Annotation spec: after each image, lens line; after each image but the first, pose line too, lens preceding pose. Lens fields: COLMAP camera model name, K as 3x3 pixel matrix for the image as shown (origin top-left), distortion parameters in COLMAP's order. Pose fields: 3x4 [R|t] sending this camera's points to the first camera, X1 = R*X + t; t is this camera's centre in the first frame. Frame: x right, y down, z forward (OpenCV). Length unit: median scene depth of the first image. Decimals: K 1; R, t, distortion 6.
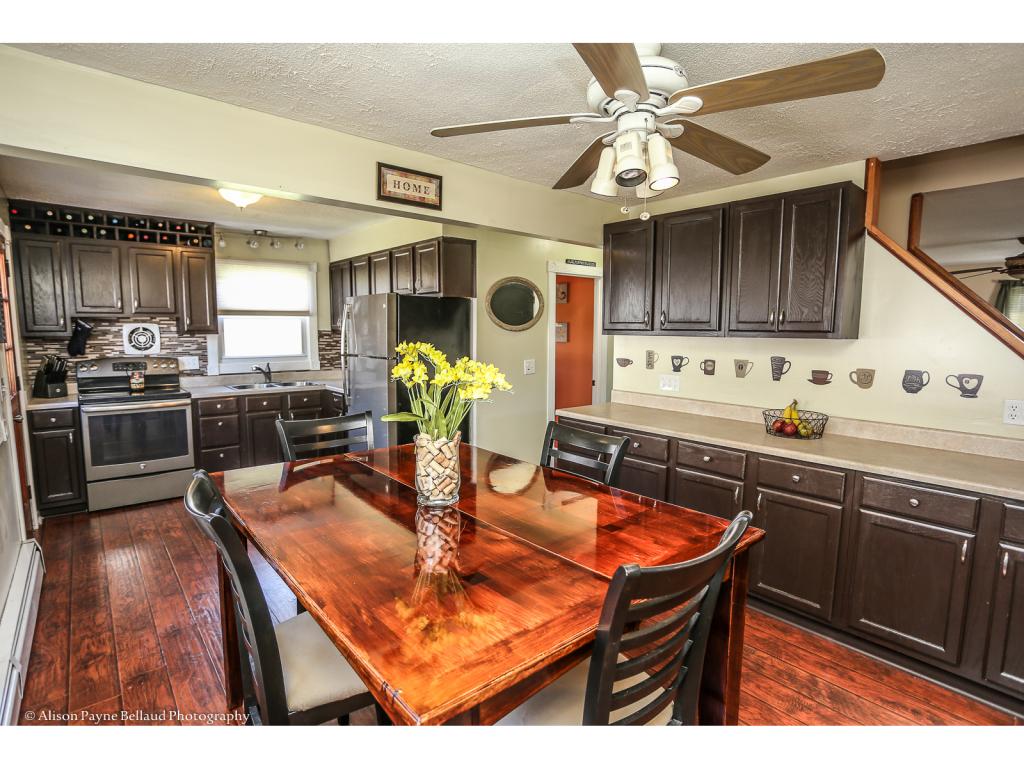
lens RADIAL K [[493.6, 0, 504.0], [0, 493.6, 386.6], [0, 0, 1]] dist [-0.067353, 0.021076]
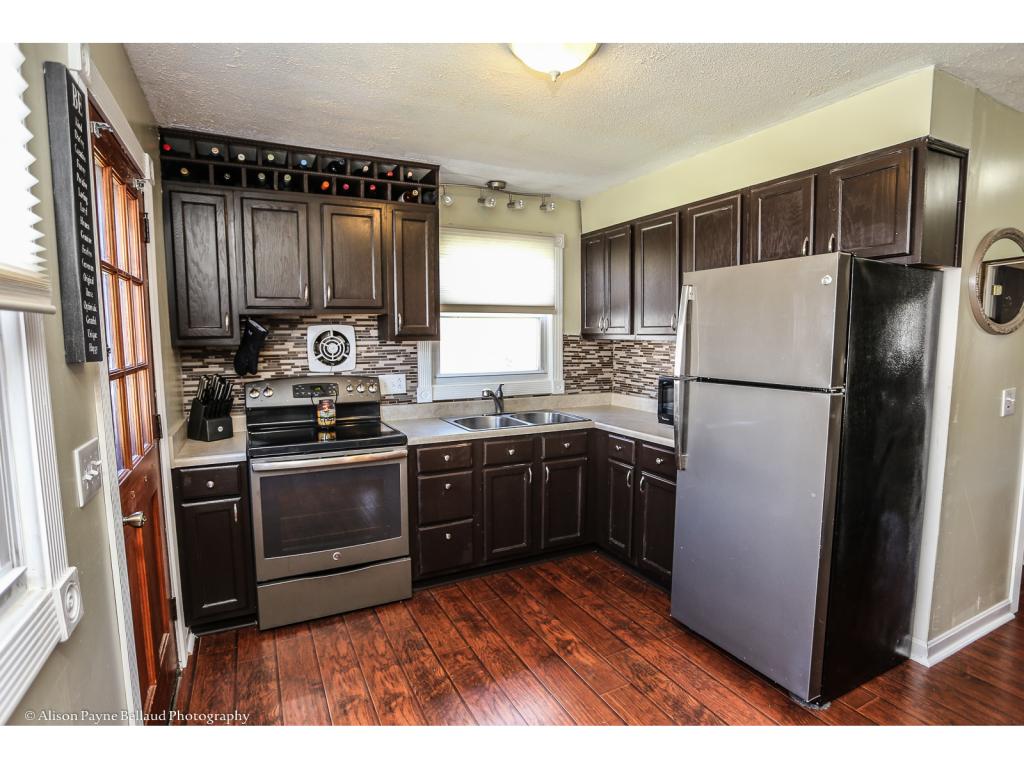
lens RADIAL K [[493.6, 0, 504.0], [0, 493.6, 386.6], [0, 0, 1]] dist [-0.067353, 0.021076]
pose [[0.969559, 0.014419, -0.244431, -0.373720], [-0.017527, 0.999791, -0.010544, -0.045327], [0.244228, 0.014507, 0.969609, 0.416054]]
